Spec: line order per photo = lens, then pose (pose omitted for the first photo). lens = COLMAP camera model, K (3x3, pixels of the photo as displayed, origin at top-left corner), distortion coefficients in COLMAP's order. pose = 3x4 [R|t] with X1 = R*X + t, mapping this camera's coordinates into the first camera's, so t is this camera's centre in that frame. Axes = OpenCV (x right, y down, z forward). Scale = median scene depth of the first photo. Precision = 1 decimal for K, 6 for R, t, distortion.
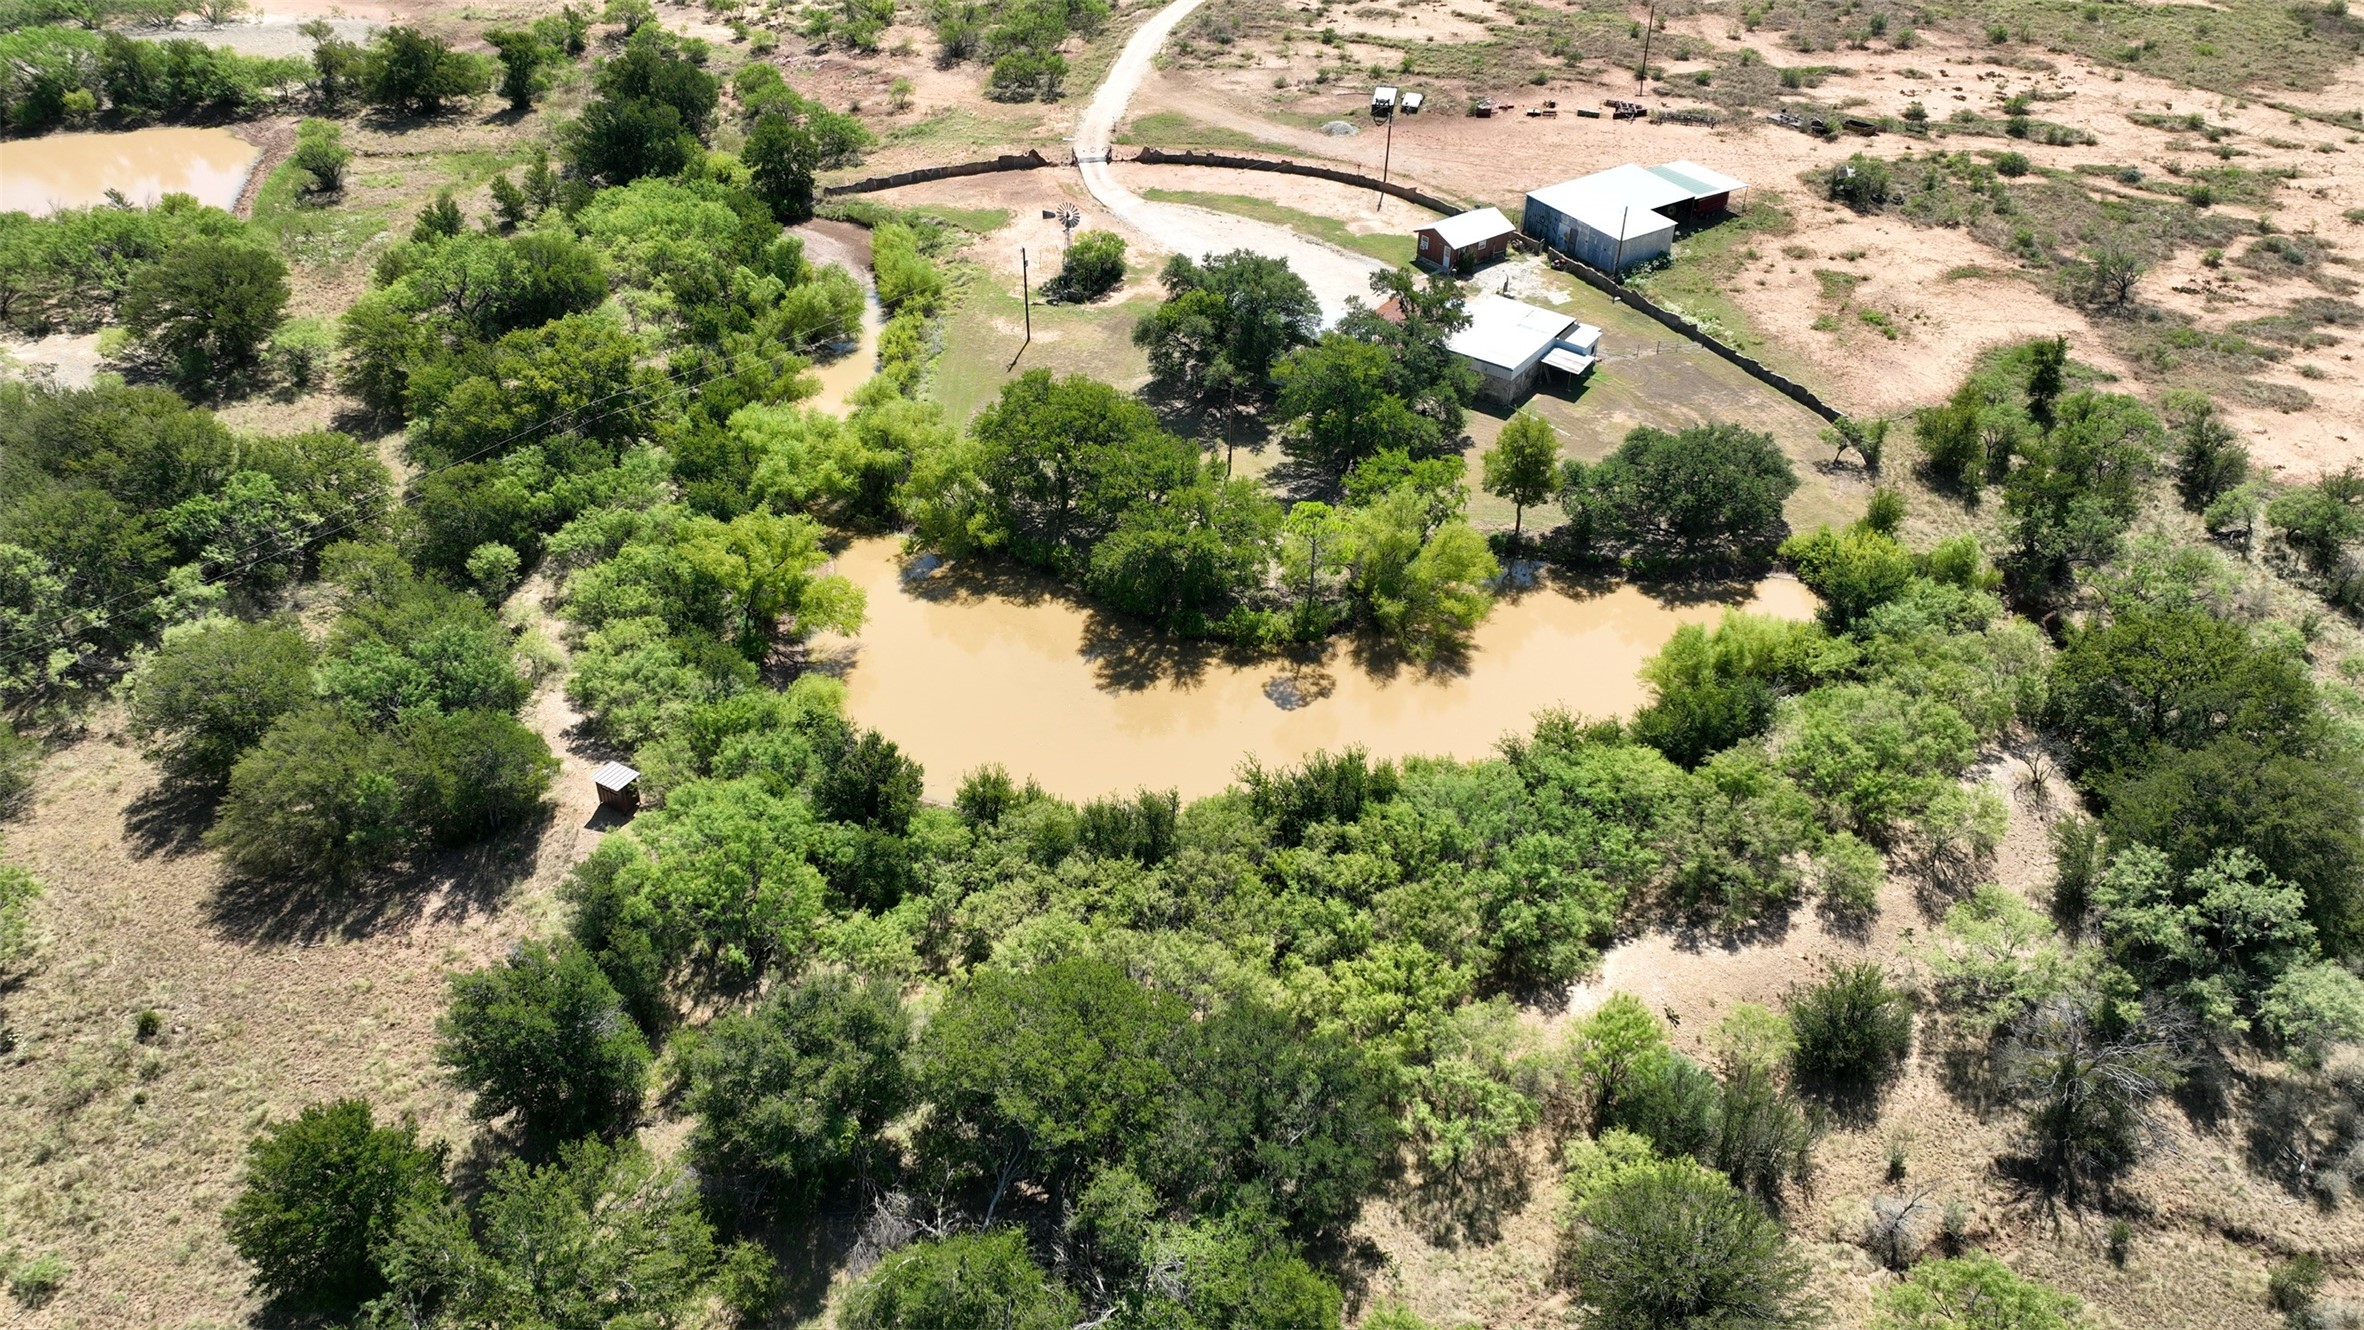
lens RADIAL K [[1593.9, 0, 1182.0], [0, 1593.9, 665.0], [0, 0, 1]] dist [0.001430, 0.010470]
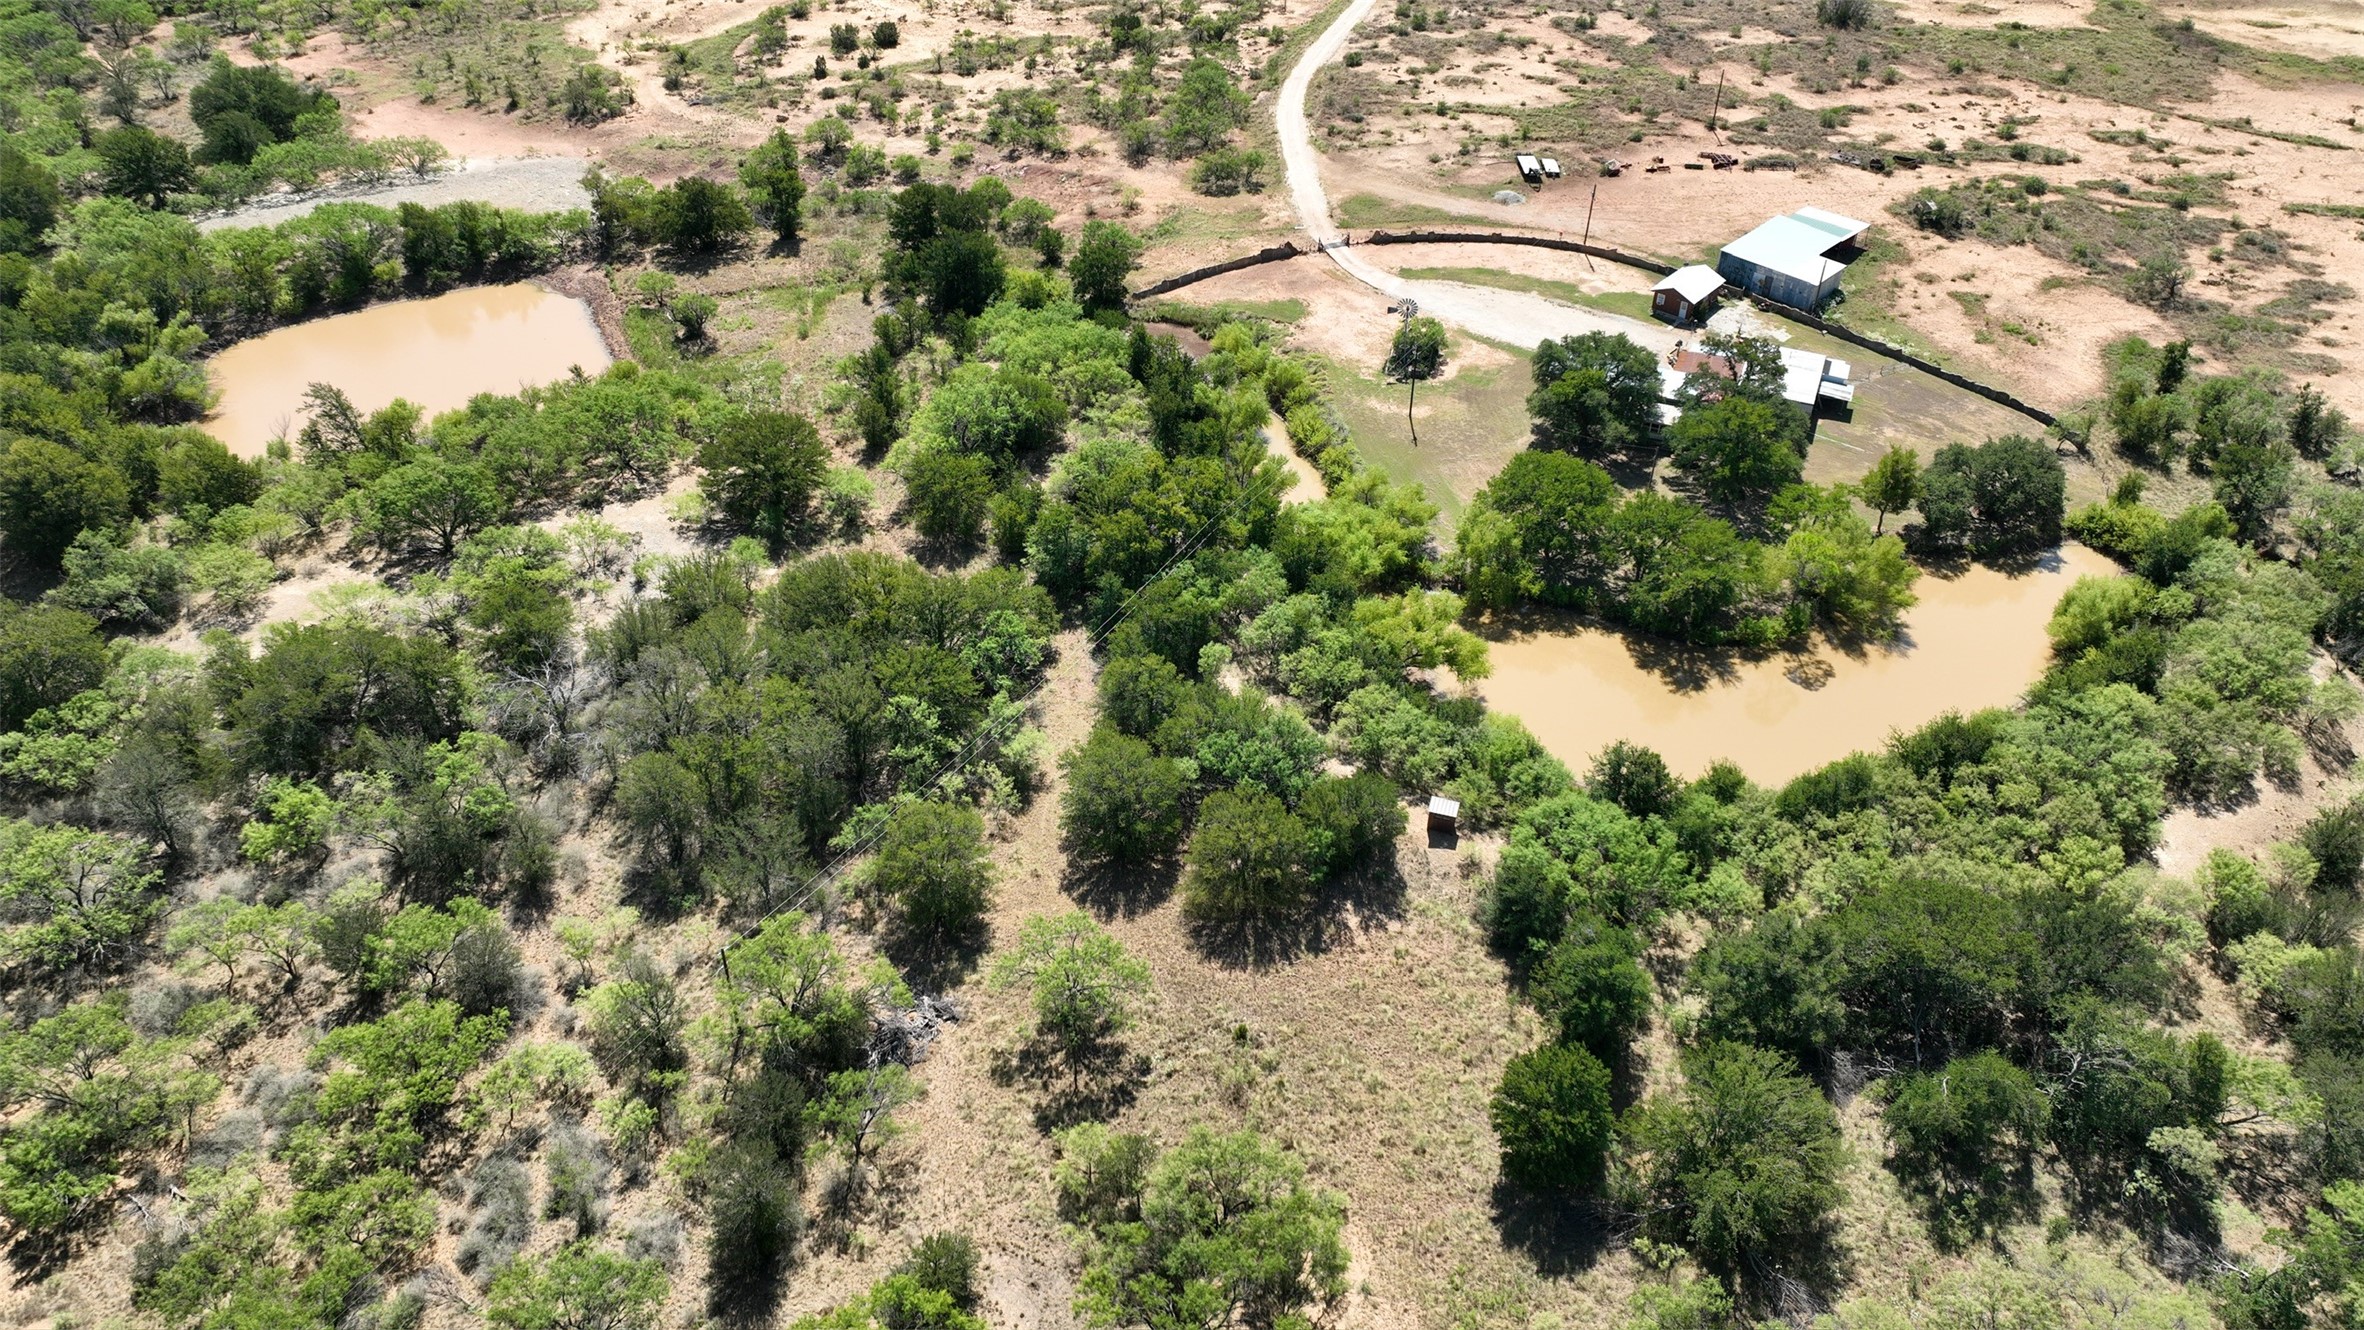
lens RADIAL K [[1593.9, 0, 1182.0], [0, 1593.9, 665.0], [0, 0, 1]] dist [0.001430, 0.010470]
pose [[0.978101, -0.130878, 0.161832, -0.434434], [0.127480, 0.991349, 0.031247, -0.066652], [-0.164522, -0.009933, 0.986323, -0.159272]]
